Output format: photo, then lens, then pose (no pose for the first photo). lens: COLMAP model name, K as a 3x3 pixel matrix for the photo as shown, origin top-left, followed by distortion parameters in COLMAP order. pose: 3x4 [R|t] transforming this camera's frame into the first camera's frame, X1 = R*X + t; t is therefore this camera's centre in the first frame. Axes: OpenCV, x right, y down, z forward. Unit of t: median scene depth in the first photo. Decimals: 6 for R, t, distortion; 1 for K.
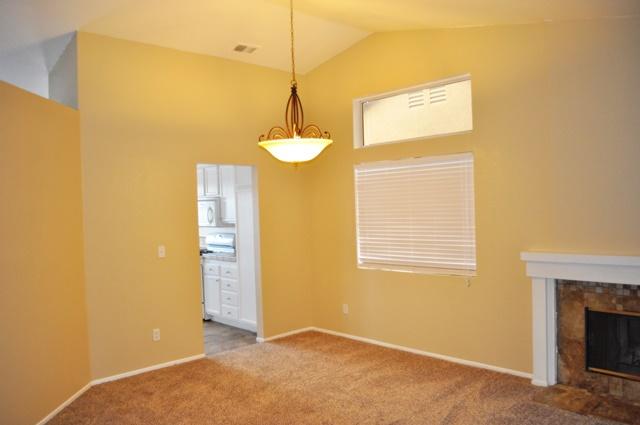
lens RADIAL K [[505.0, 0, 320.3], [0, 505.0, 209.1], [0, 0, 1]] dist [-0.075974, 0.005522]
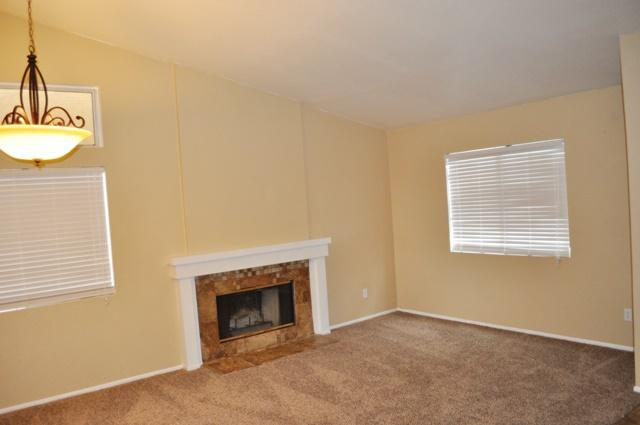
lens RADIAL K [[505.0, 0, 317.6], [0, 505.0, 214.1], [0, 0, 1]] dist [-0.075974, 0.005522]
pose [[0.120021, -0.006895, 0.992747, -0.728698], [0.076291, 0.997083, -0.002298, 0.014452], [-0.989836, 0.076014, 0.120197, 0.560310]]
